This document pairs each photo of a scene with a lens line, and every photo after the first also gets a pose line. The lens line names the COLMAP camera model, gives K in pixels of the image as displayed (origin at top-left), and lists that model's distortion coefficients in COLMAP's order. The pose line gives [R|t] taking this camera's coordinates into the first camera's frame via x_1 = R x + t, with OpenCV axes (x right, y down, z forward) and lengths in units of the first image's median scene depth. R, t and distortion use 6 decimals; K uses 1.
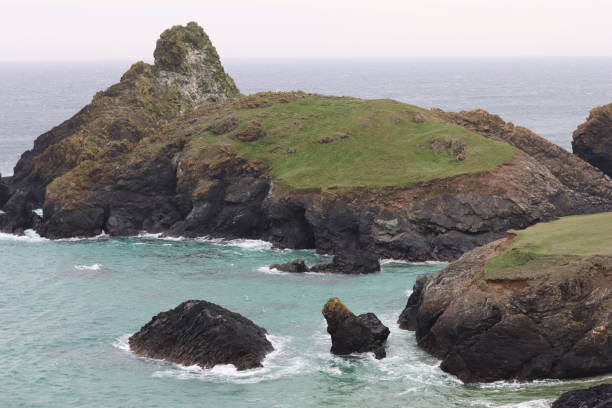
lens RADIAL K [[1412.2, 0, 305.9], [0, 1412.2, 203.5], [0, 0, 1]] dist [-0.091025, 0.000000]
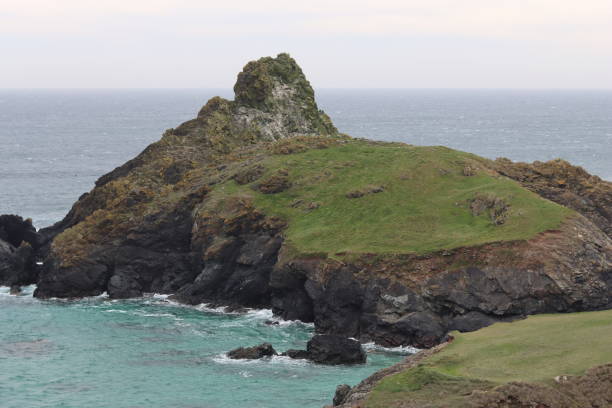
lens RADIAL K [[1412.2, 0, 306.1], [0, 1412.2, 204.7], [0, 0, 1]] dist [-0.091025, 0.000000]
pose [[0.984440, 0.023961, -0.174081, 0.131811], [-0.027417, 0.999471, -0.017475, -0.022803], [0.173570, 0.021976, 0.984576, 0.158031]]
